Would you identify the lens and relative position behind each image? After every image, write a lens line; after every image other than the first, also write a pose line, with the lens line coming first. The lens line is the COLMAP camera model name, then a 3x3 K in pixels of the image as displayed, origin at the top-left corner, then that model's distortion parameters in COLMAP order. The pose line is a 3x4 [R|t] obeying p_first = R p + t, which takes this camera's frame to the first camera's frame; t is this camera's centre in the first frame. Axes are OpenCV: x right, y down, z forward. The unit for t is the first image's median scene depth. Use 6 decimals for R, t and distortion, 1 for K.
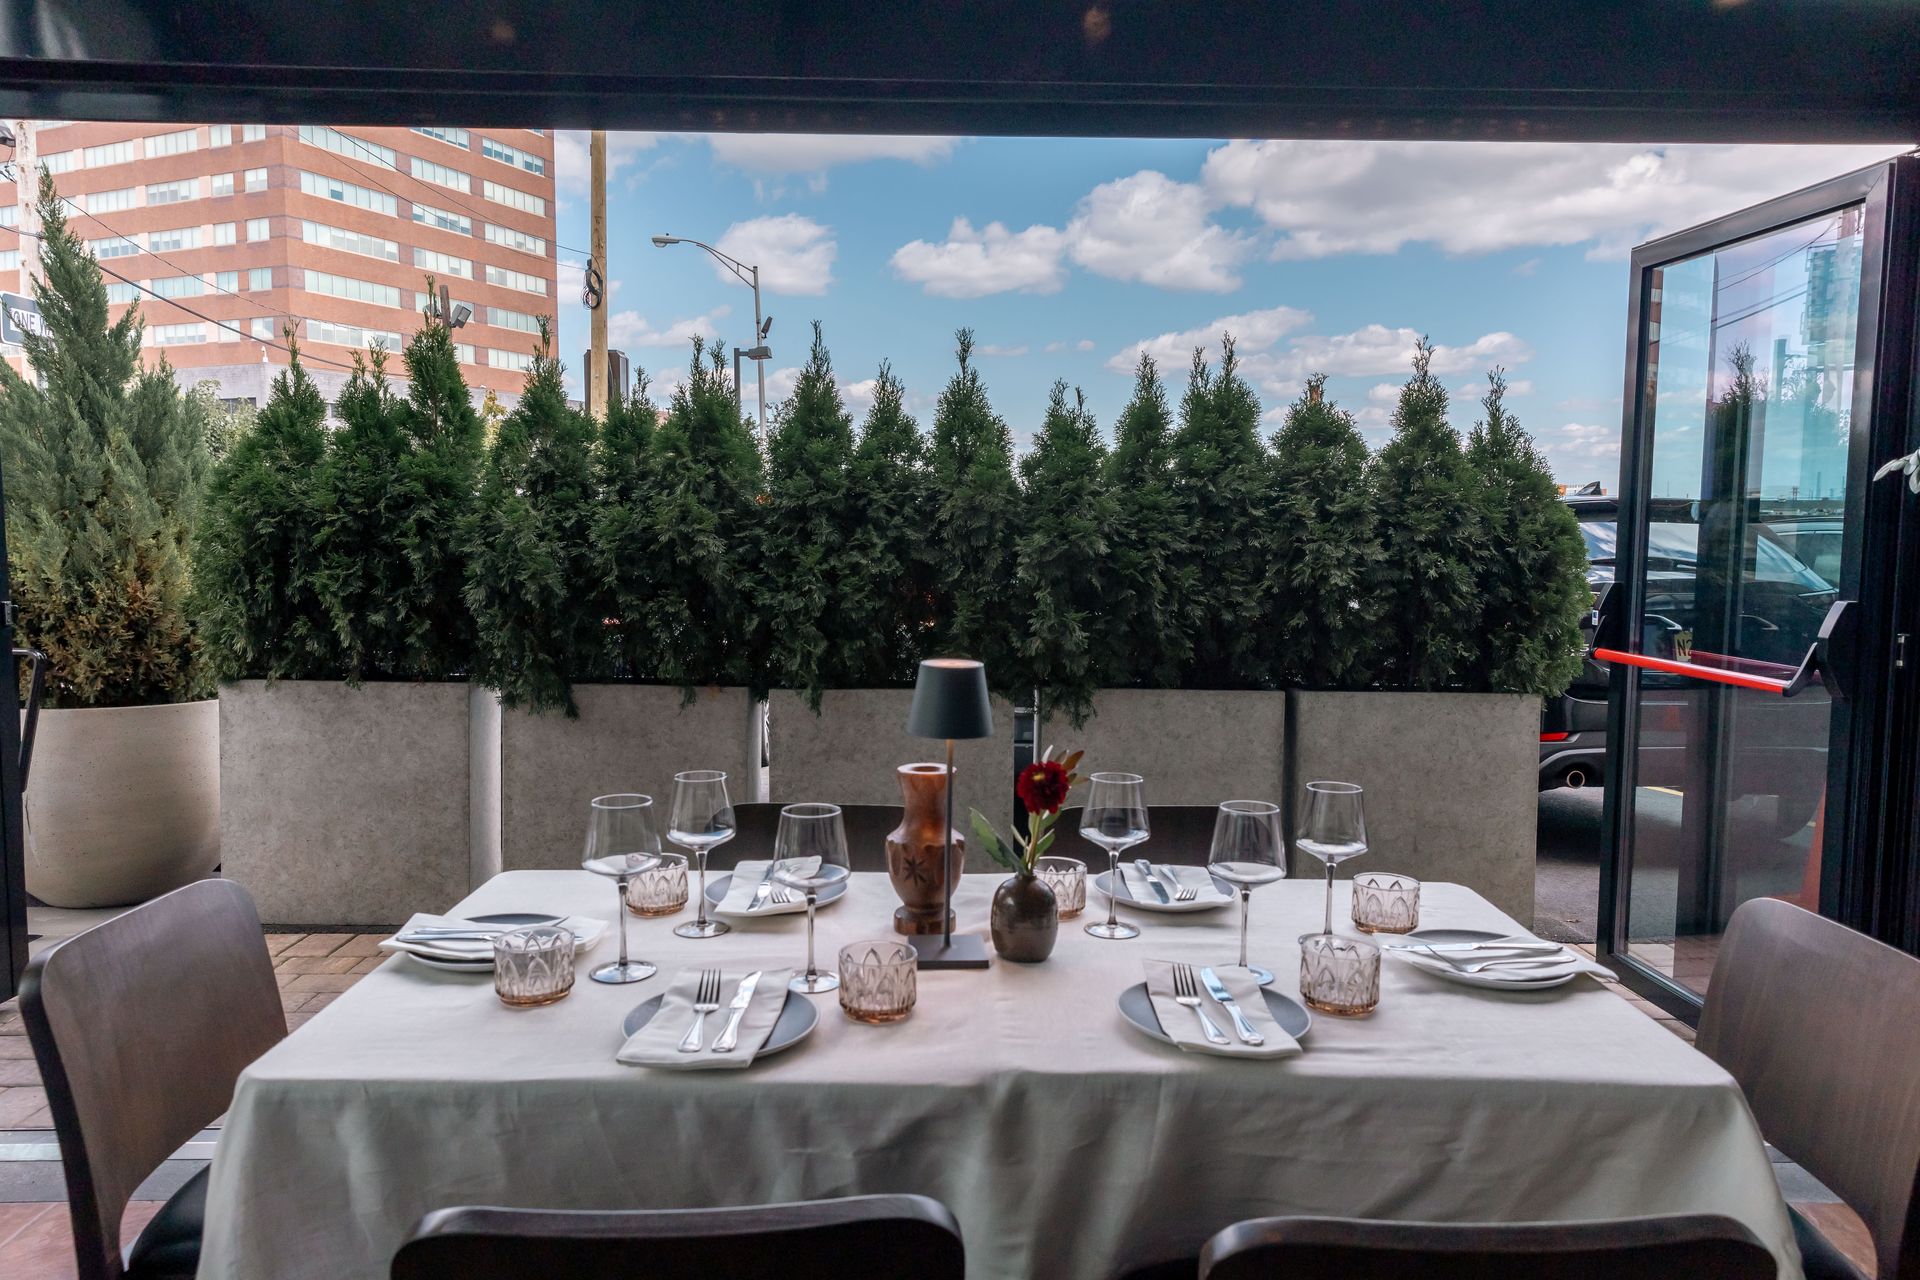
lens RADIAL K [[1429.9, 0, 960.0], [0, 1429.9, 640.0], [0, 0, 1]] dist [0.019854, -0.000497]
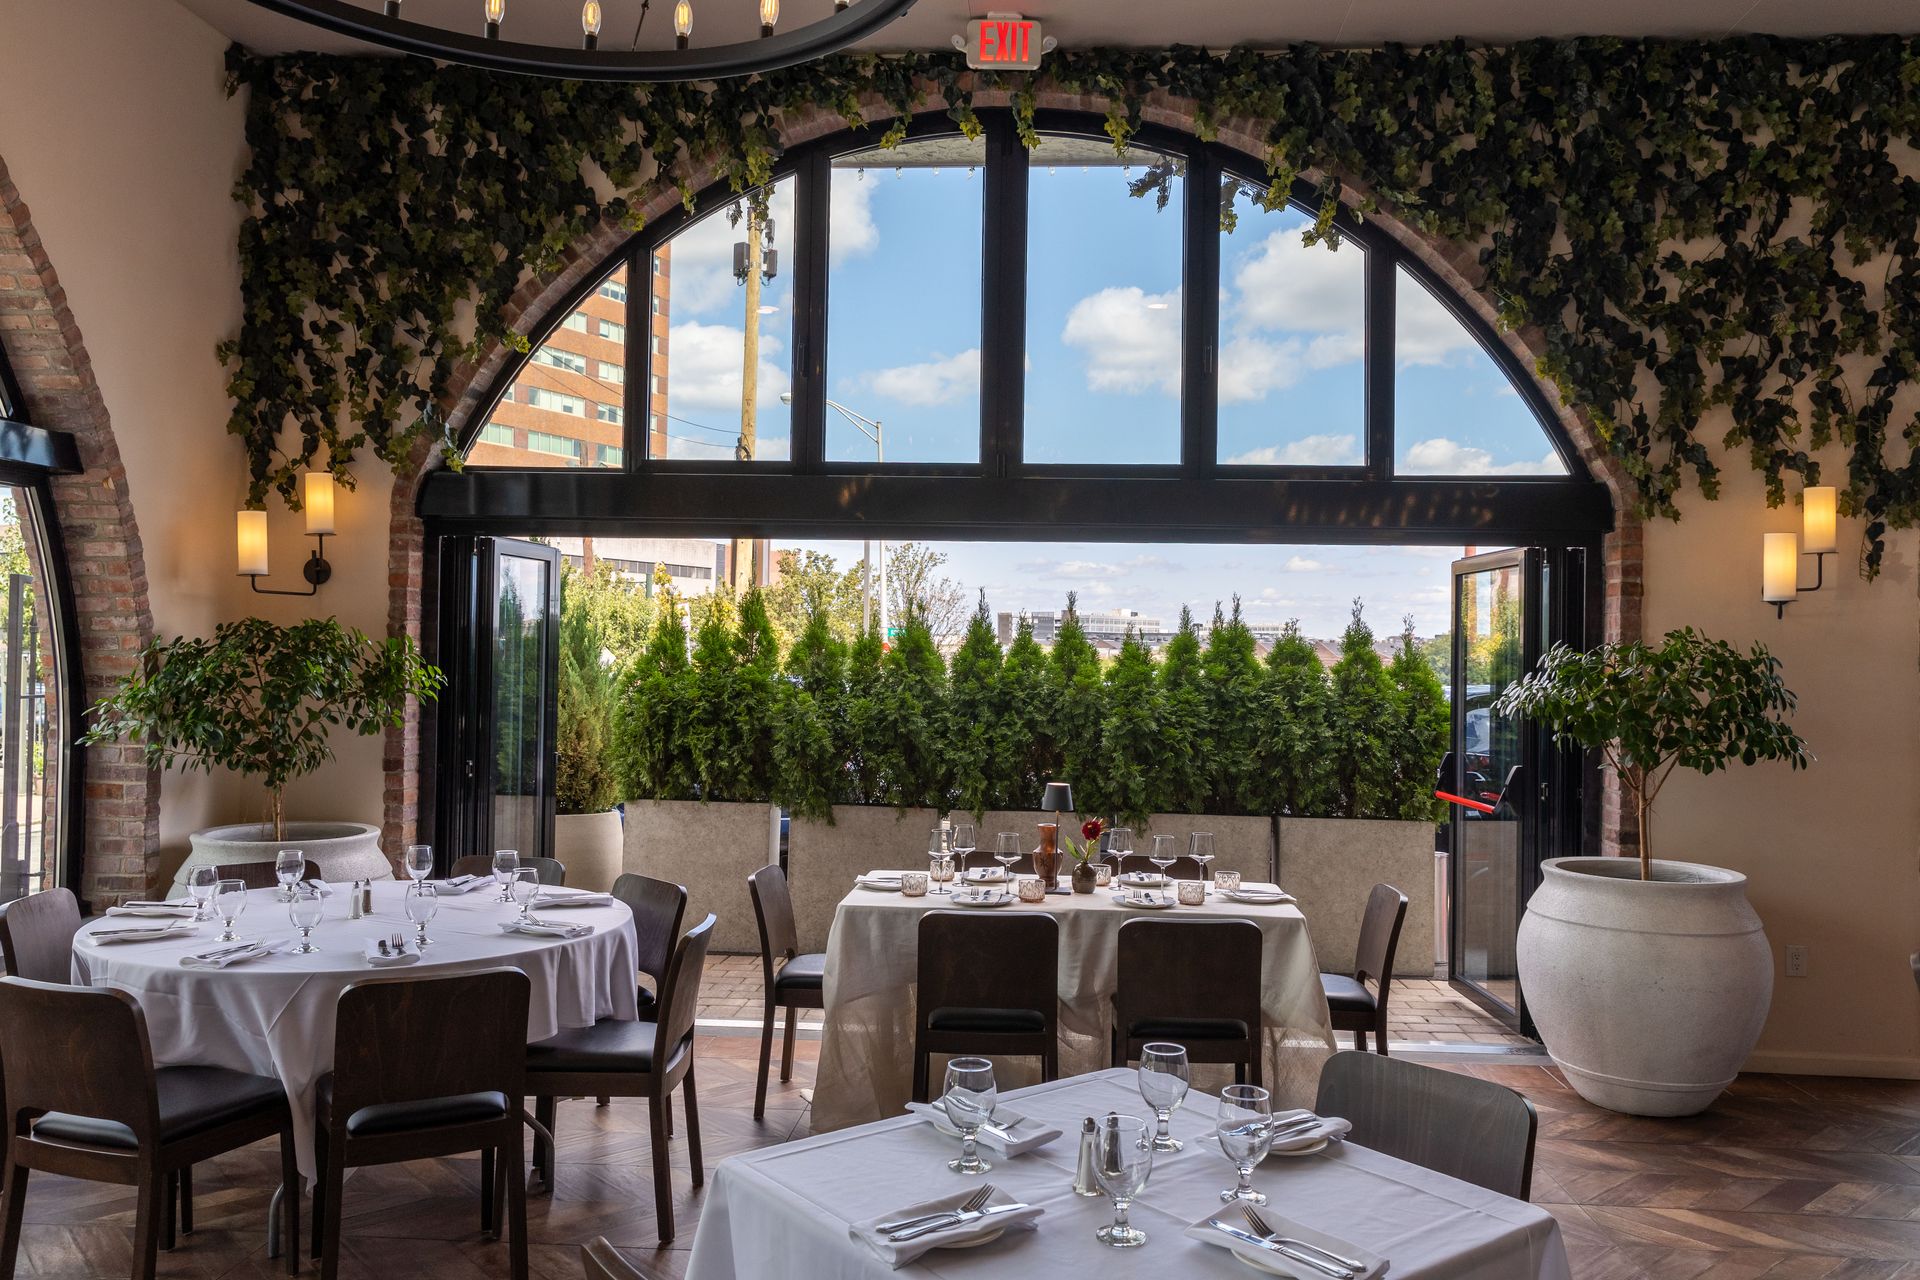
lens RADIAL K [[1429.9, 0, 960.0], [0, 1429.9, 640.0], [0, 0, 1]] dist [0.019854, -0.000497]
pose [[0.996600, 0.006440, -0.082139, 0.011006], [-0.014958, 0.994515, -0.103522, 0.010074], [0.081022, 0.104399, 0.991230, -0.648008]]
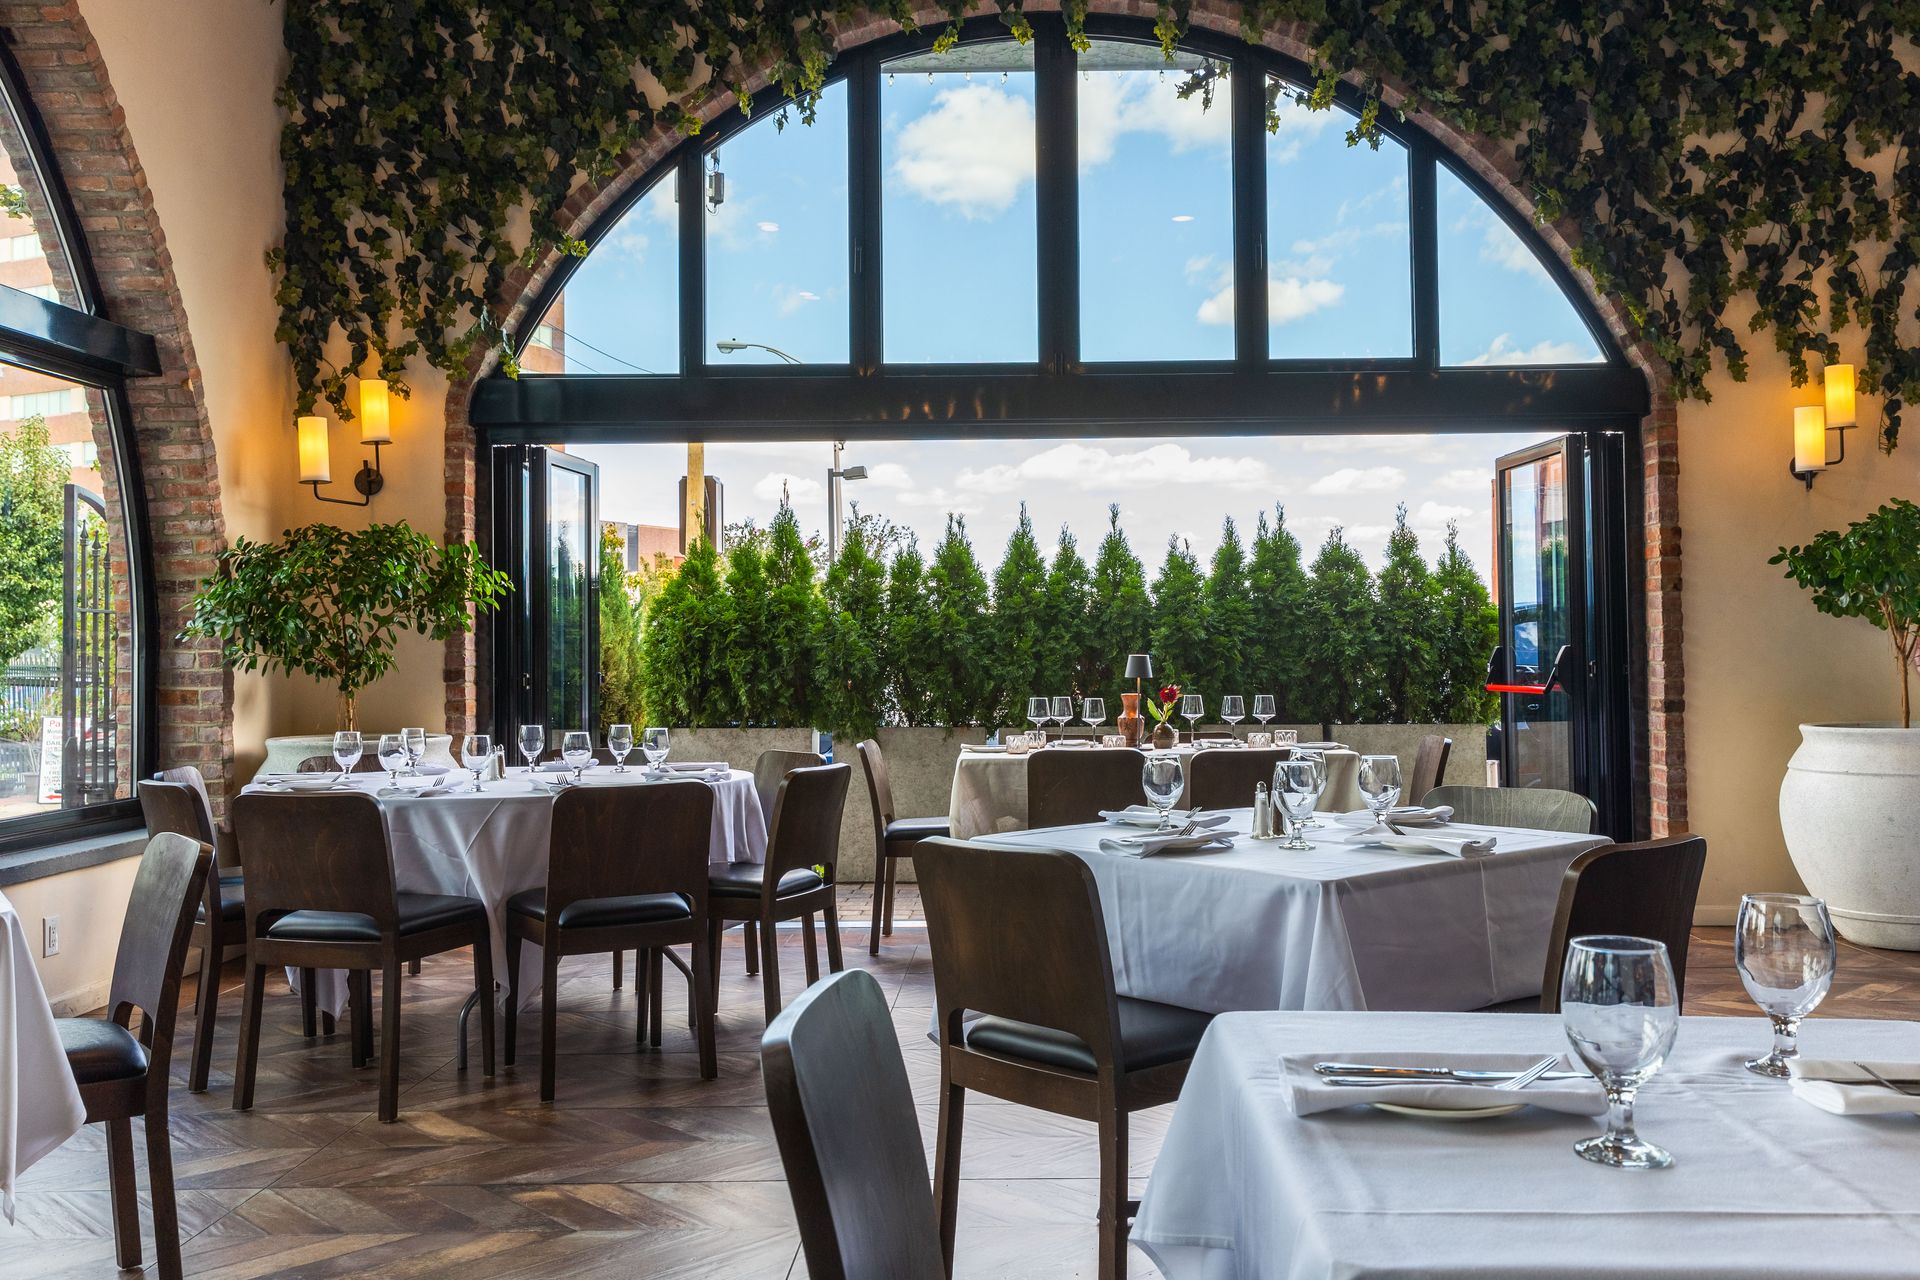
lens RADIAL K [[1628.5, 0, 1035.3], [0, 1628.5, 589.0], [0, 0, 1]] dist [0.051533, -0.019249]
pose [[0.999622, -0.020230, -0.018624, -0.055059], [0.017840, 0.992543, -0.120582, 0.100954], [0.020924, 0.120204, 0.992529, -0.834487]]
